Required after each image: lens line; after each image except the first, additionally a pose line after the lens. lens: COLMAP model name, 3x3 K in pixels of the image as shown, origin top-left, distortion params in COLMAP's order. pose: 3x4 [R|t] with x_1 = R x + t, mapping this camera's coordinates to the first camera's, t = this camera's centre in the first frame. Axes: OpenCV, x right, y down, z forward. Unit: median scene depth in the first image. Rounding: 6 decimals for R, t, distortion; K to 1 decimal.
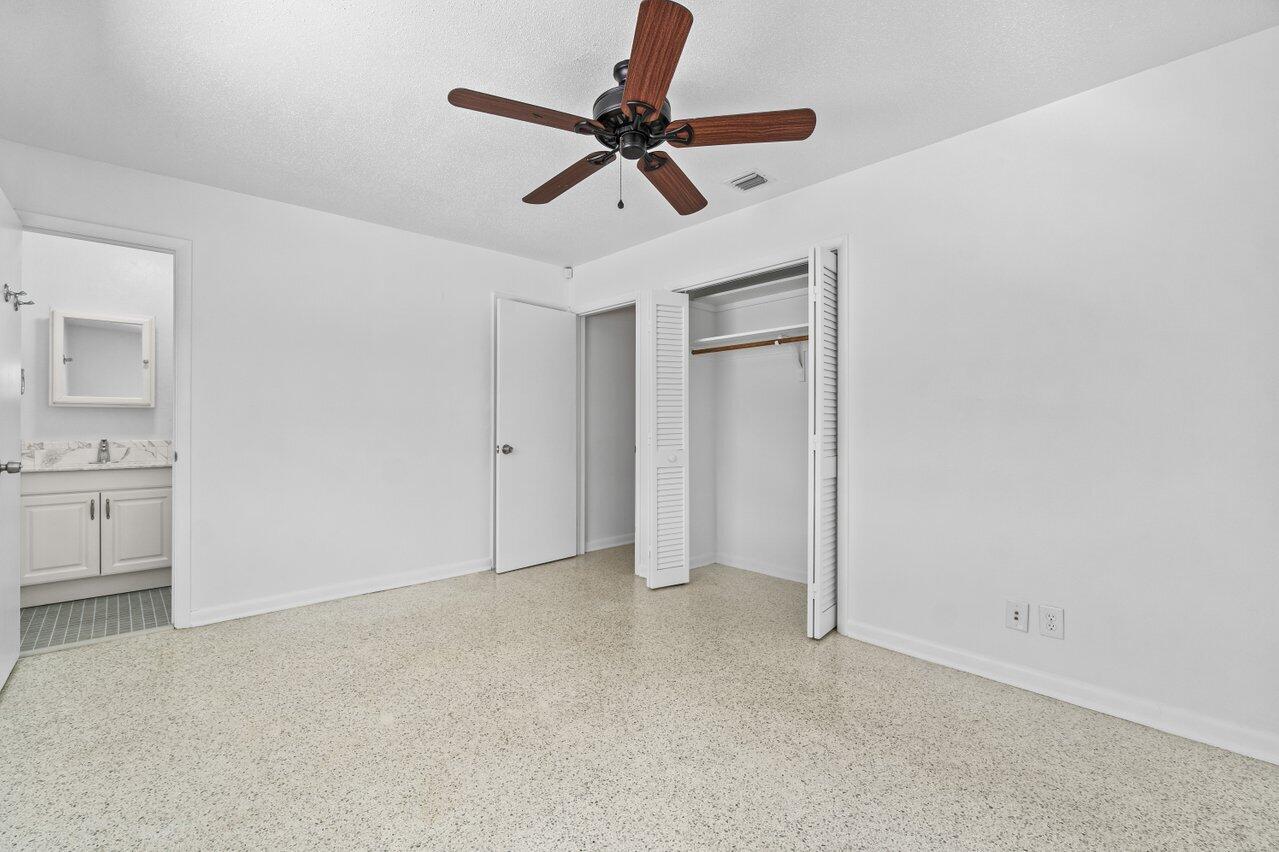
lens RADIAL K [[553.1, 0, 640.0], [0, 553.1, 422.8], [0, 0, 1]] dist [0.004556, -0.000192]
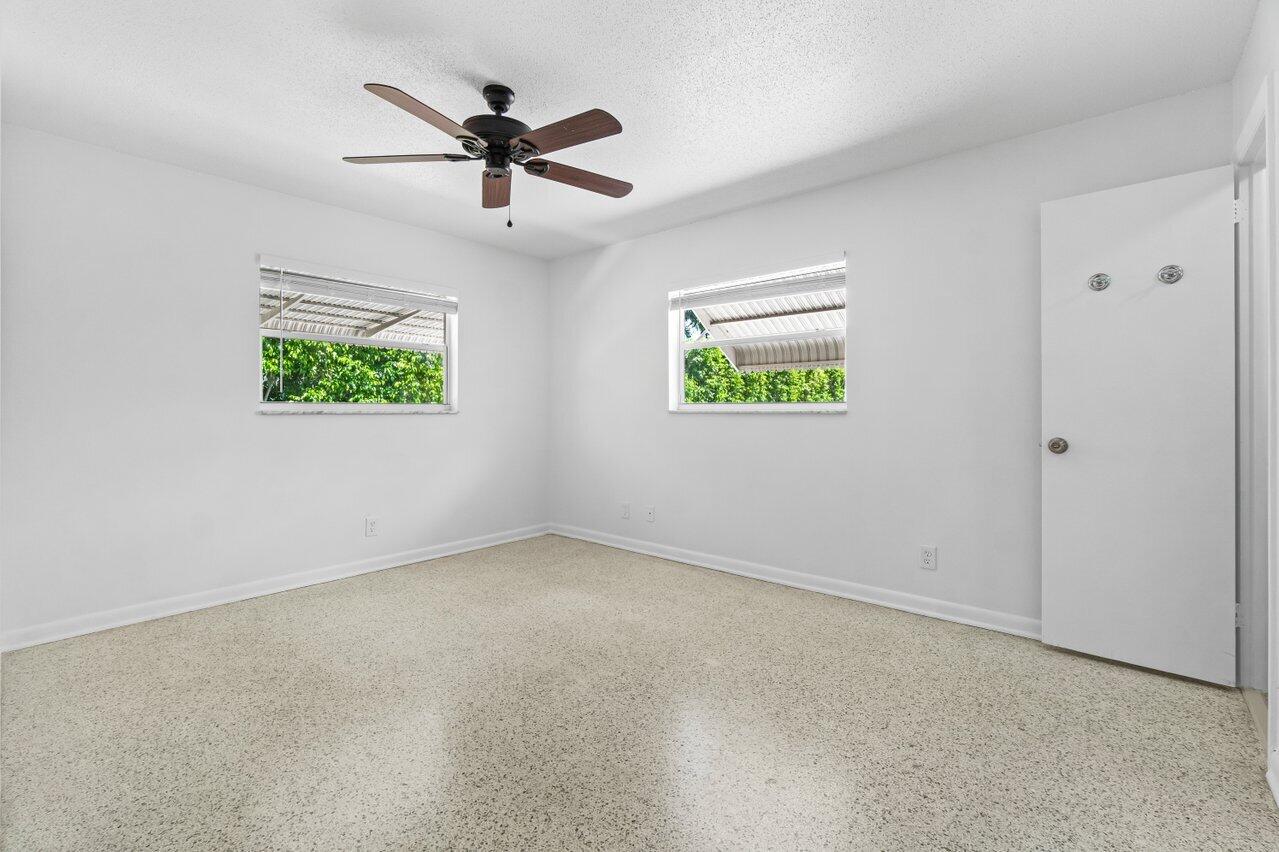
lens RADIAL K [[553.1, 0, 639.2], [0, 553.1, 417.4], [0, 0, 1]] dist [0.004556, -0.000192]
pose [[-0.994494, 0.001401, -0.104786, -0.168189], [-0.000039, 0.999906, 0.013739, 0.004215], [0.104796, 0.013668, -0.994400, 1.965118]]
